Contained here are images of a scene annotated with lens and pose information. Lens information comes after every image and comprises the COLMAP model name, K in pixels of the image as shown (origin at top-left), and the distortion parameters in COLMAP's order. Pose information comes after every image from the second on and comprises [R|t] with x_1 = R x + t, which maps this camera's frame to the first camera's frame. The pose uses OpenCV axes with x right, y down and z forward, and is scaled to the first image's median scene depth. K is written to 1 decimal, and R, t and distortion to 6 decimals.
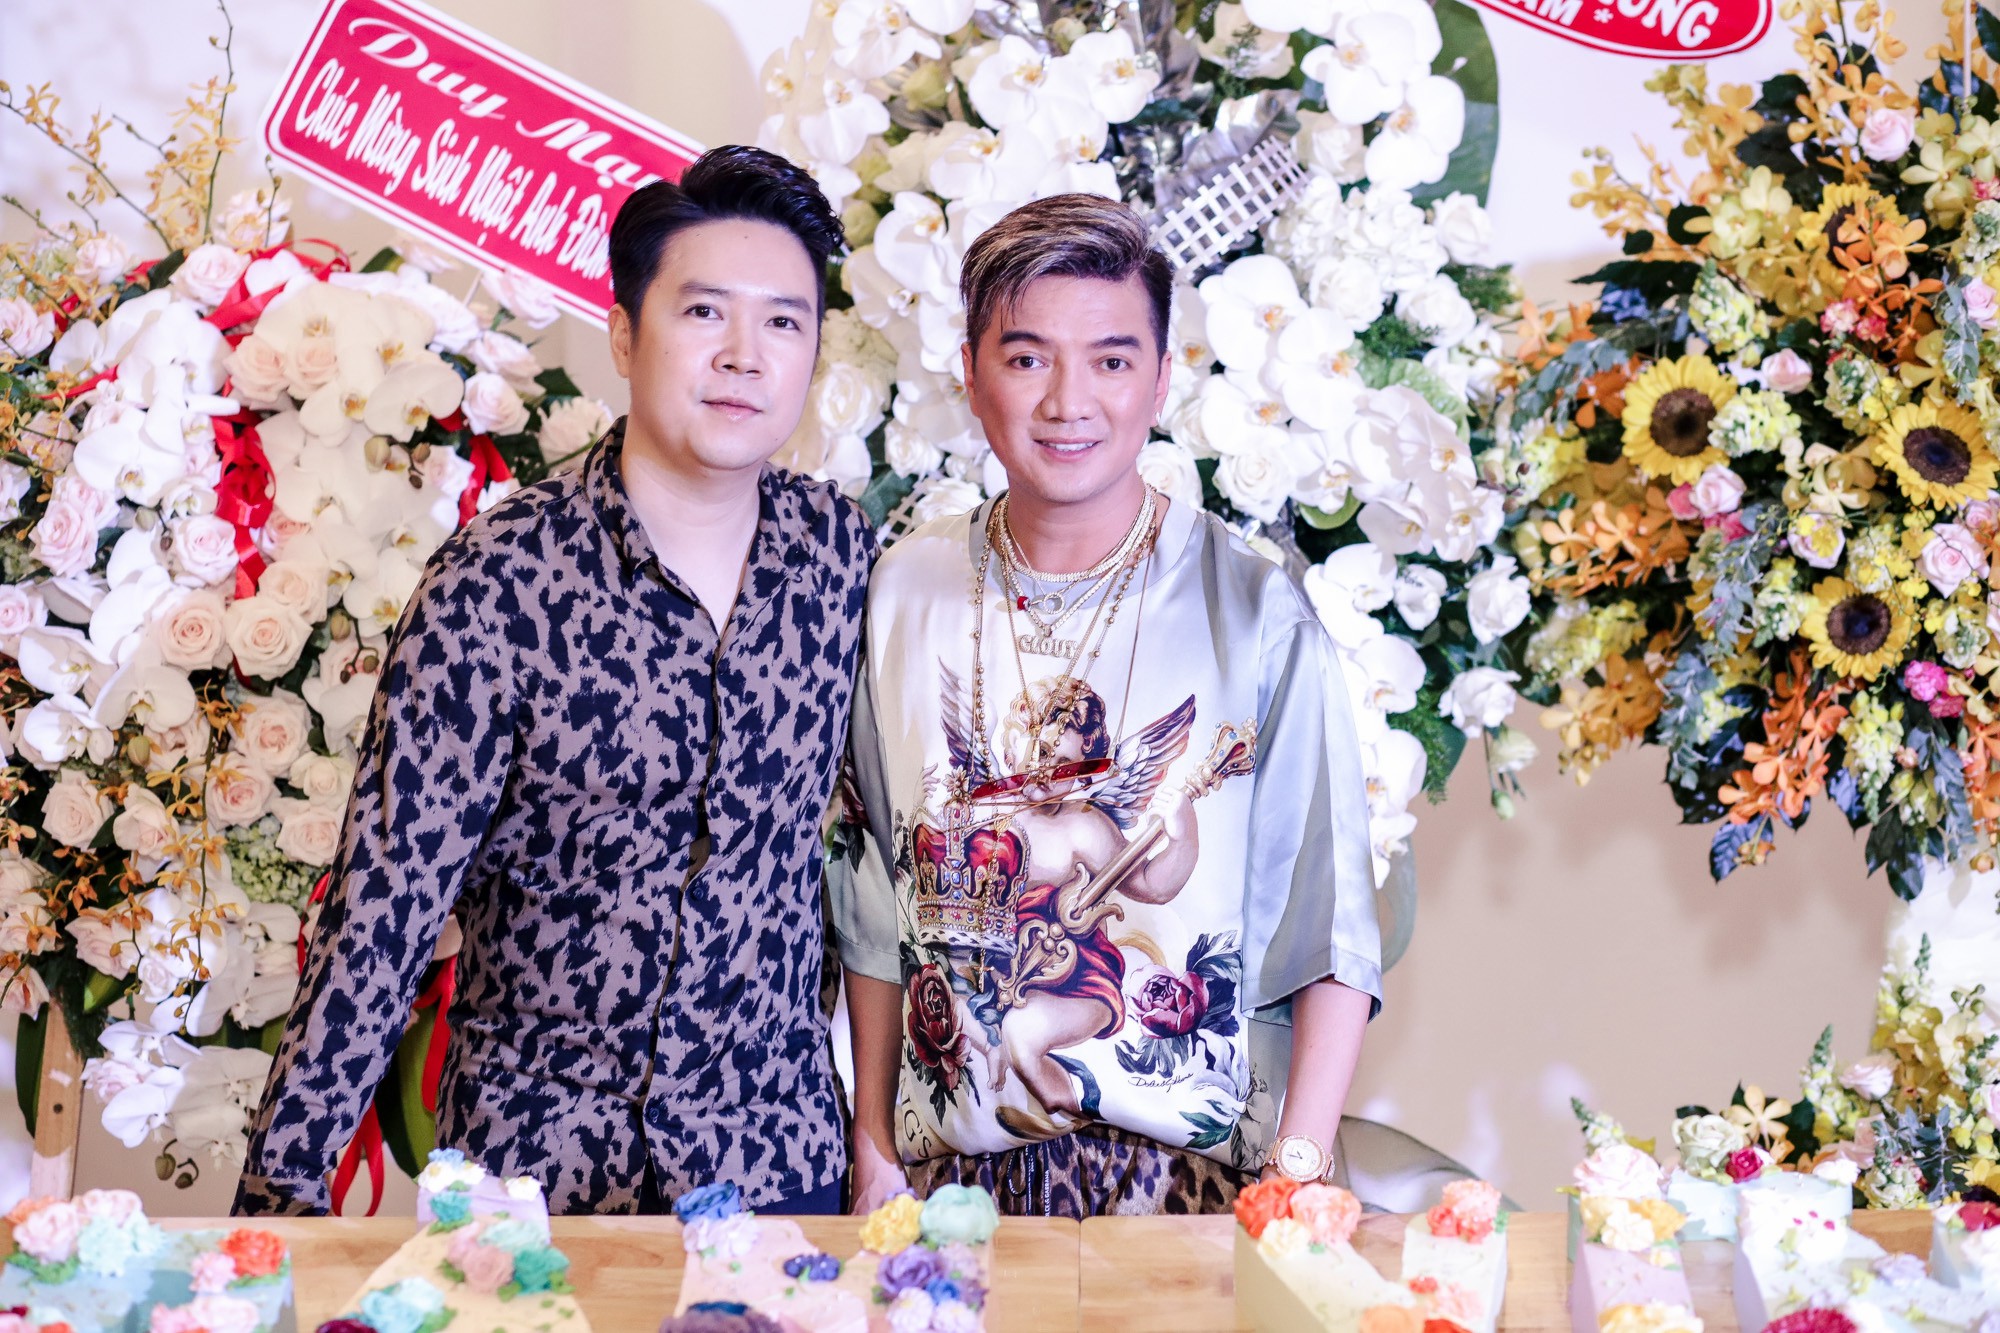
lens RADIAL K [[4751.4, 0, 996.7], [0, 4751.4, 676.3], [0, 0, 1]] dist [-0.133740, 0.000000]
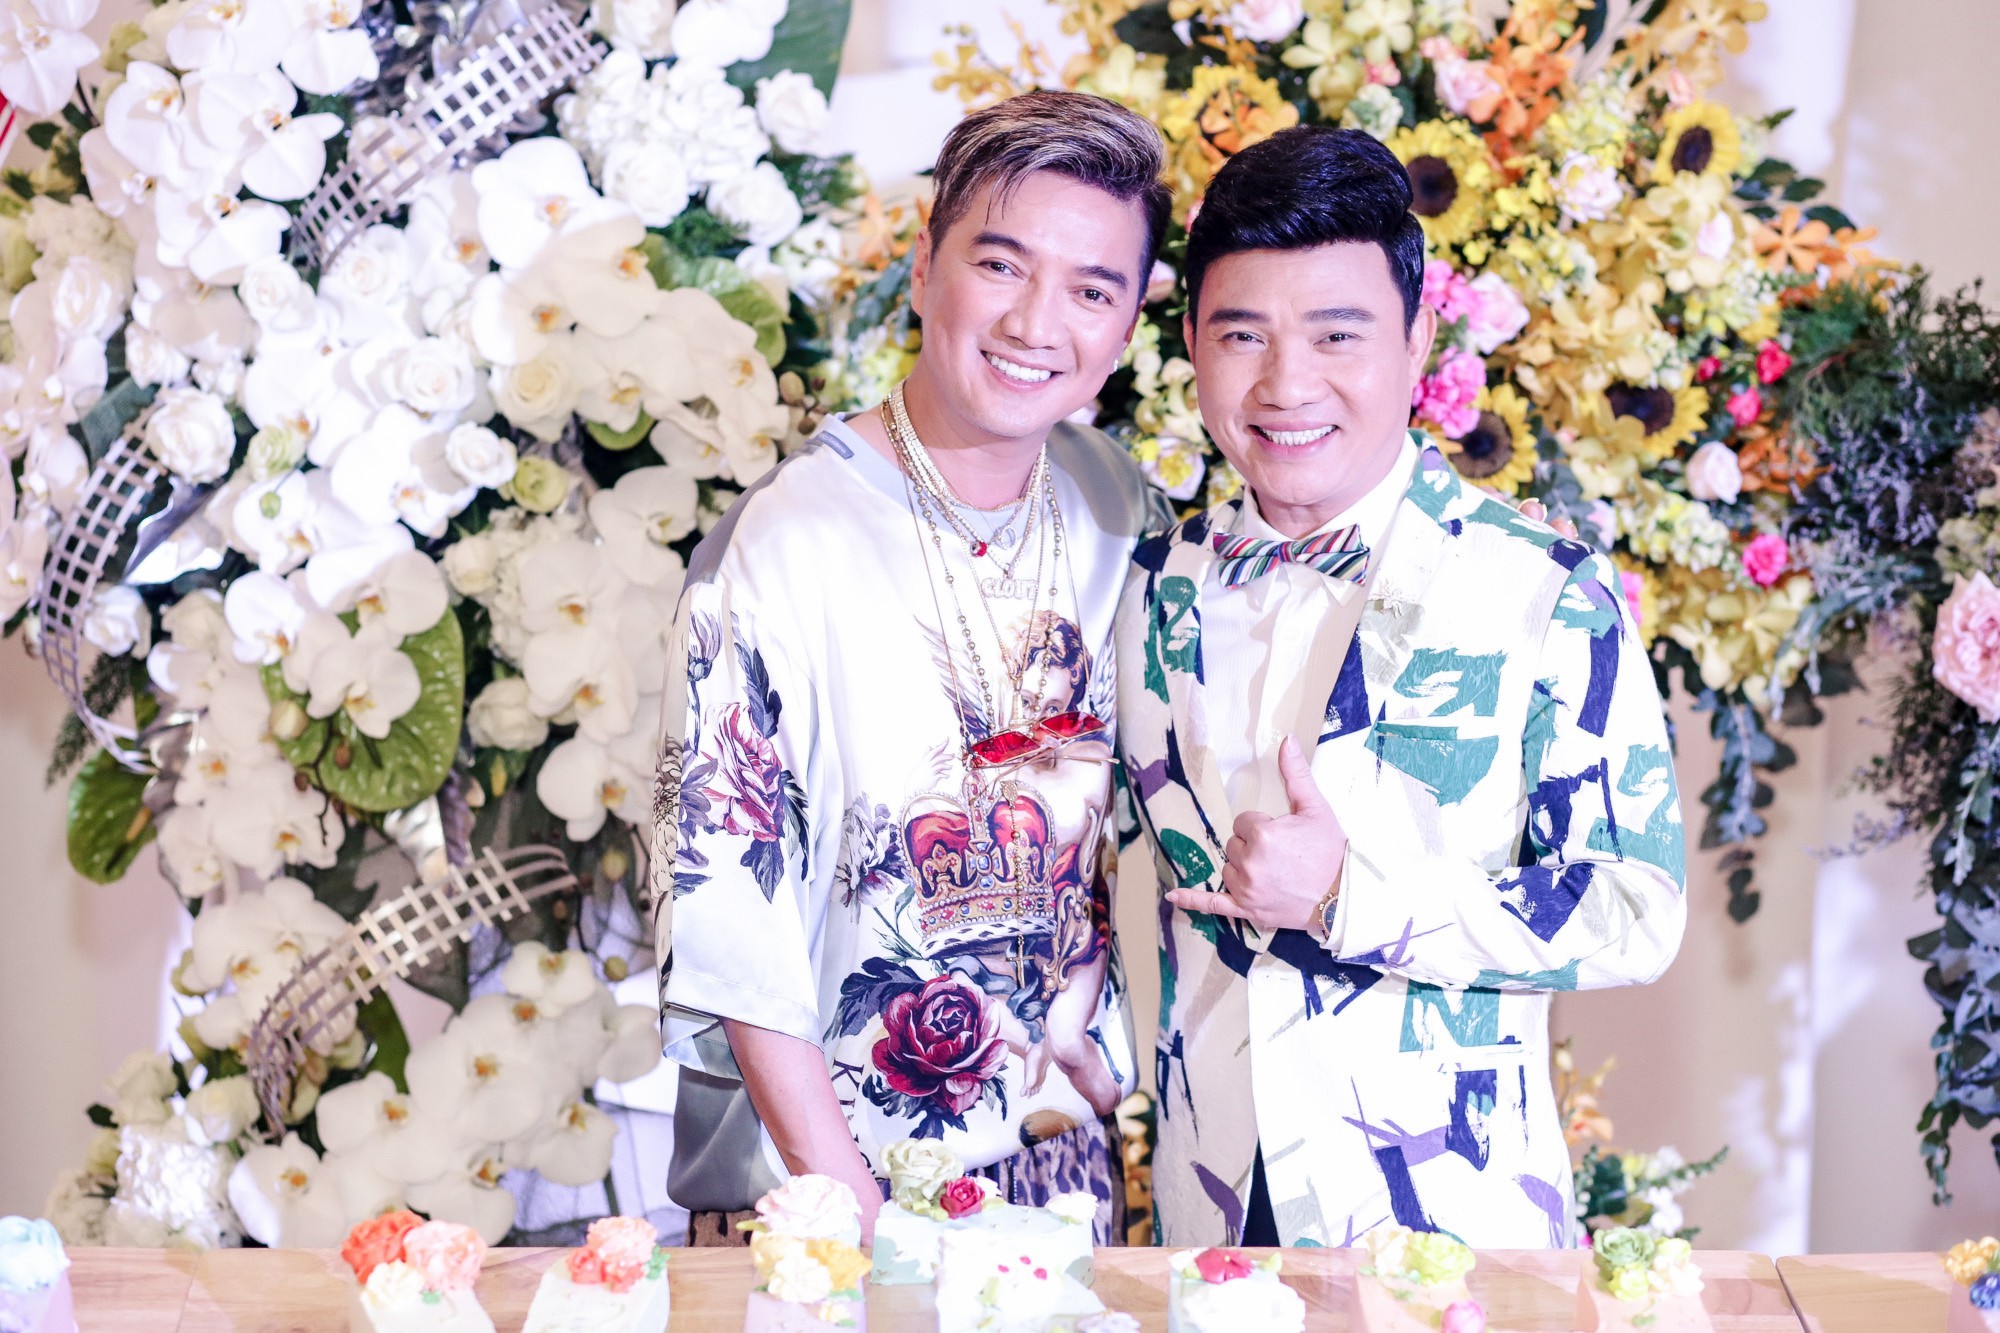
lens RADIAL K [[4751.4, 0, 1004.2], [0, 4751.4, 670.0], [0, 0, 1]] dist [-0.133740, 0.000000]
pose [[0.998652, 0.008697, 0.051166, 0.095402], [-0.009535, 0.999824, 0.016155, -0.004912], [-0.051017, -0.016621, 0.998559, 0.112667]]
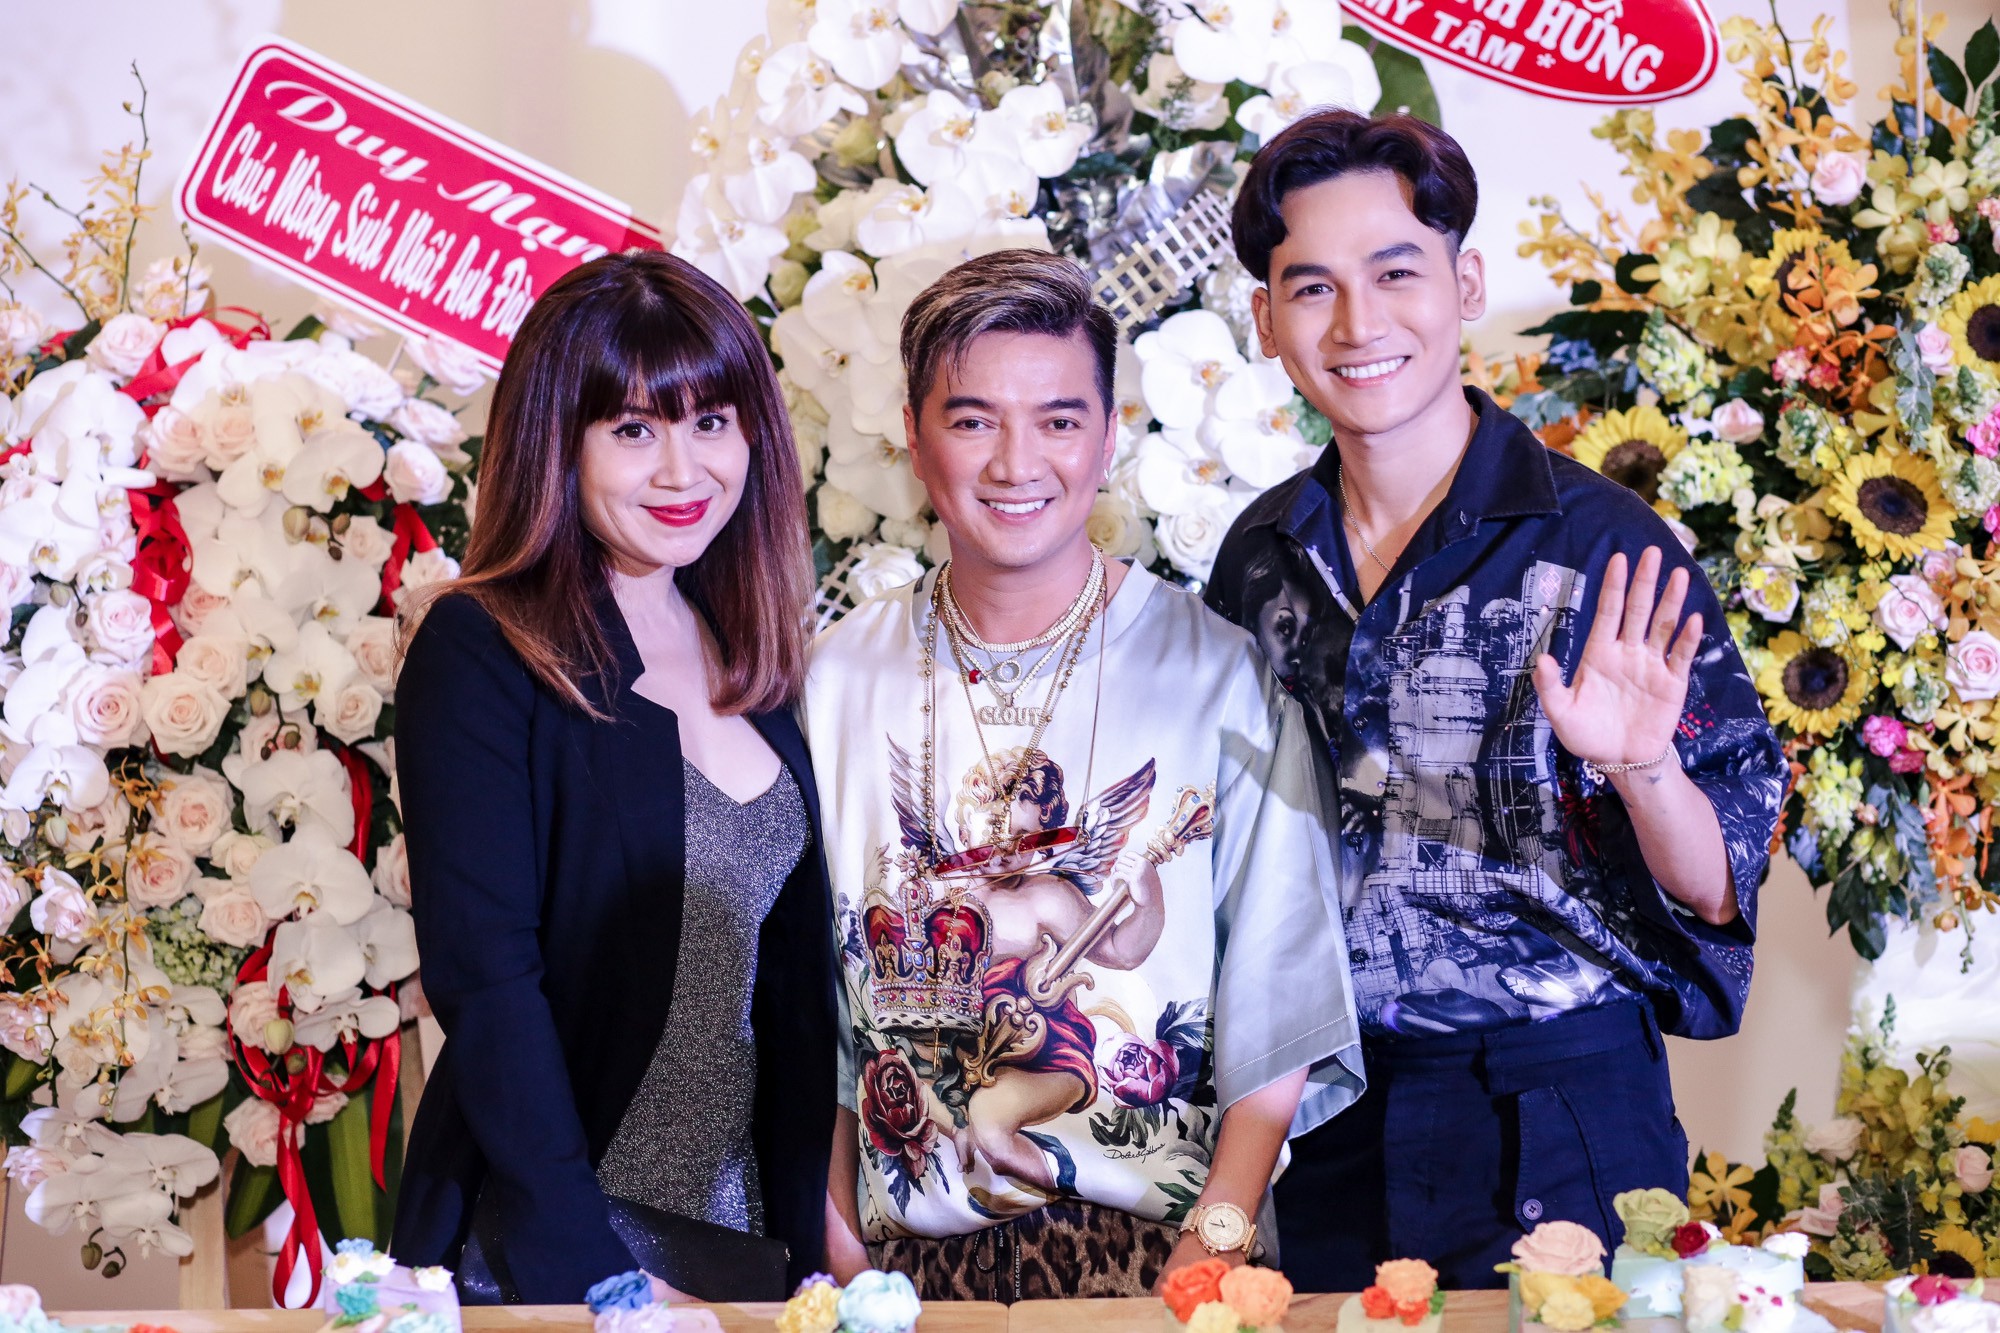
lens RADIAL K [[4751.4, 0, 999.8], [0, 4751.4, 649.9], [0, 0, 1]] dist [-0.133740, 0.000000]
pose [[0.999909, -0.013263, -0.002495, 0.016162], [0.013214, 0.999740, -0.018601, -0.001033], [0.002741, 0.018566, 0.999824, 0.021864]]
